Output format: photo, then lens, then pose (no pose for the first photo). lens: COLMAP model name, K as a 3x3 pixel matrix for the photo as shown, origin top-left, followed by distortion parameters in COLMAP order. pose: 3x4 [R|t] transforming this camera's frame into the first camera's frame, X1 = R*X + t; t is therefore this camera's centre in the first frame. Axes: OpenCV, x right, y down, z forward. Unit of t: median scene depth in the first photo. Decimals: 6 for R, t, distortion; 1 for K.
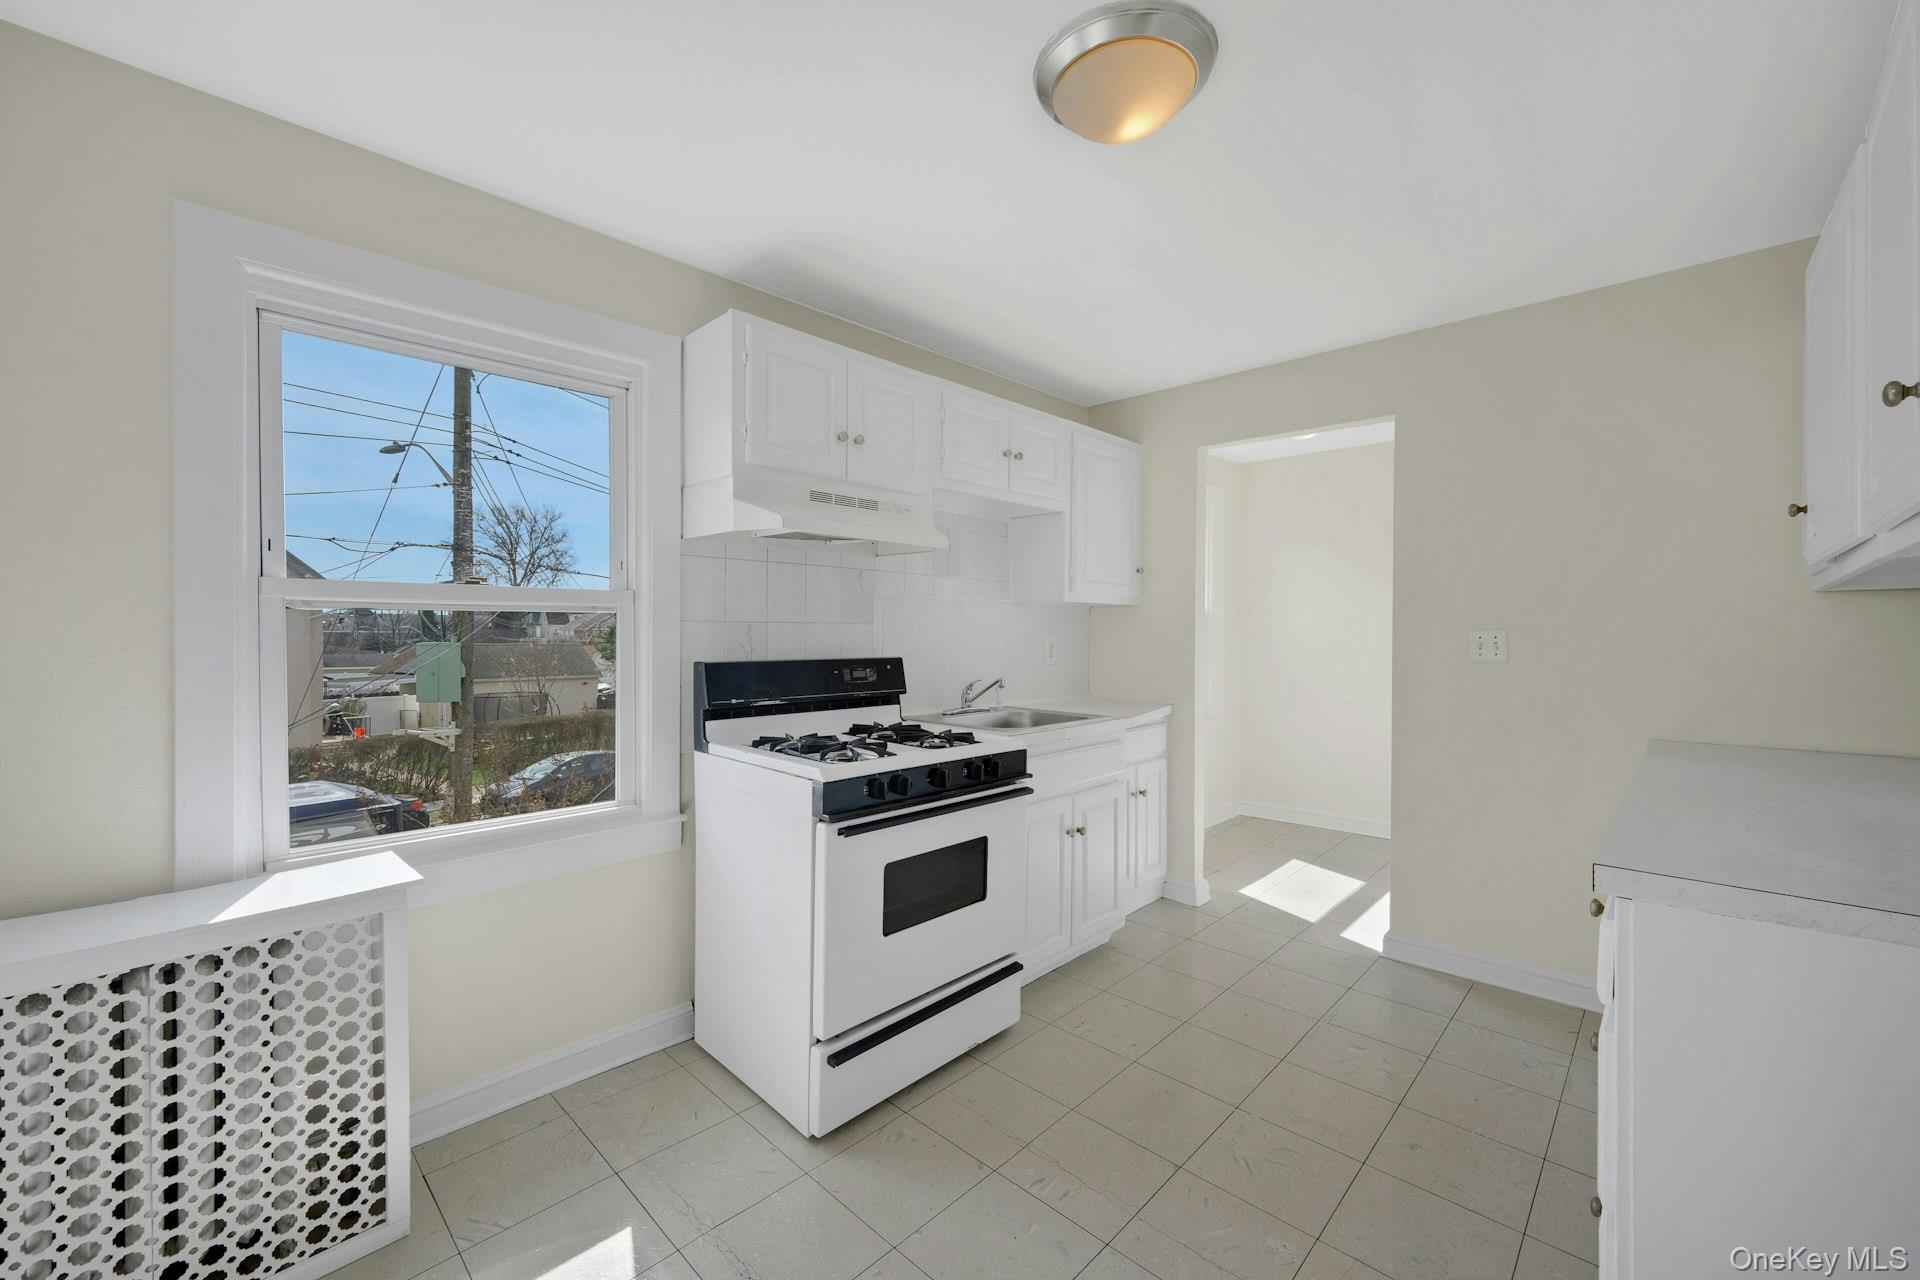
lens RADIAL K [[753.8, 0, 960.4], [0, 753.8, 637.2], [0, 0, 1]] dist [-0.001145, 0.000536]
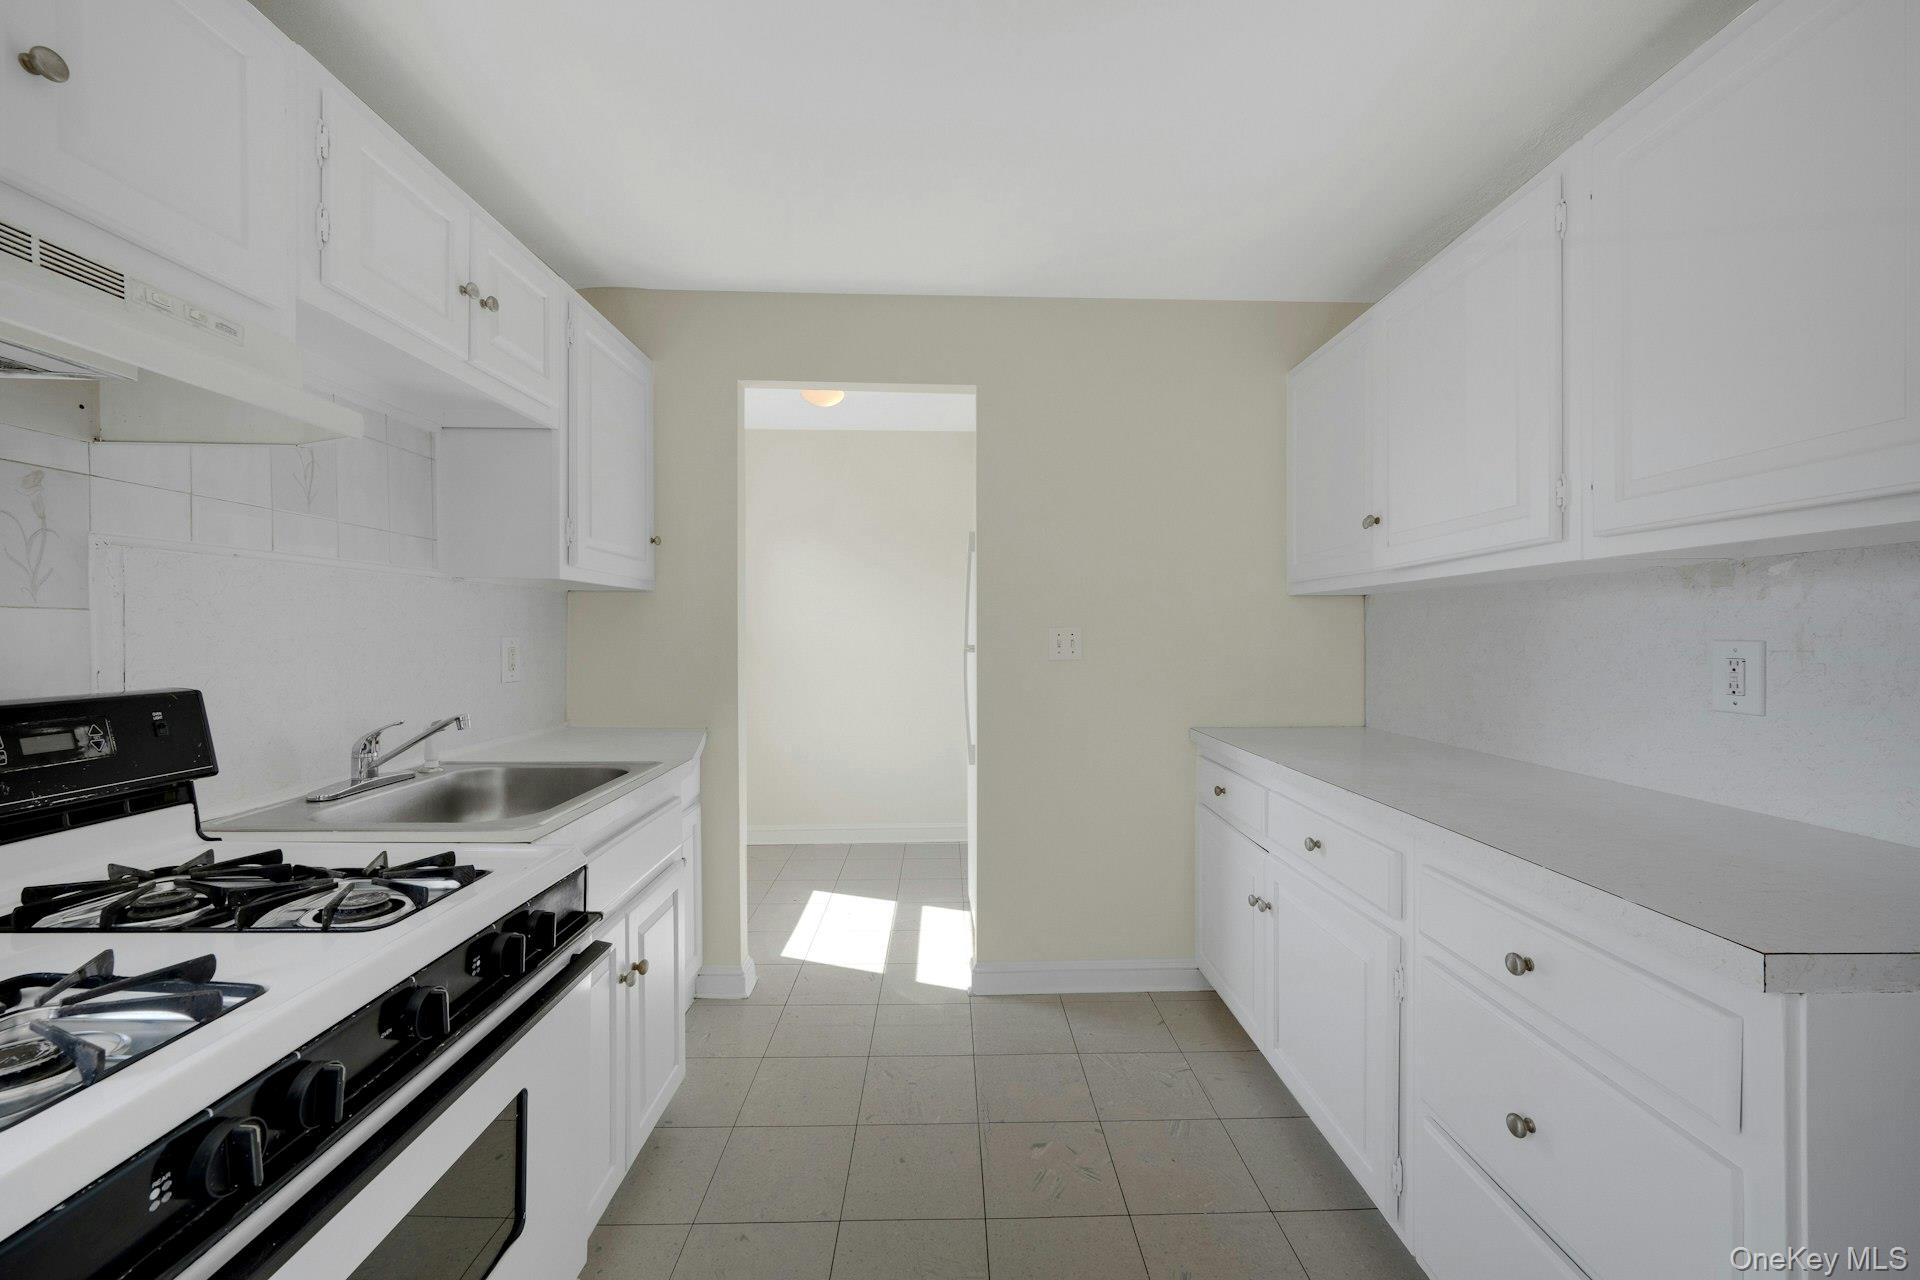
lens RADIAL K [[753.8, 0, 964.6], [0, 753.8, 643.1], [0, 0, 1]] dist [-0.001145, 0.000536]
pose [[0.701216, -0.012744, 0.712835, -0.070741], [0.004610, 0.999900, 0.013341, -0.002488], [-0.712934, -0.006069, 0.701205, 0.369656]]
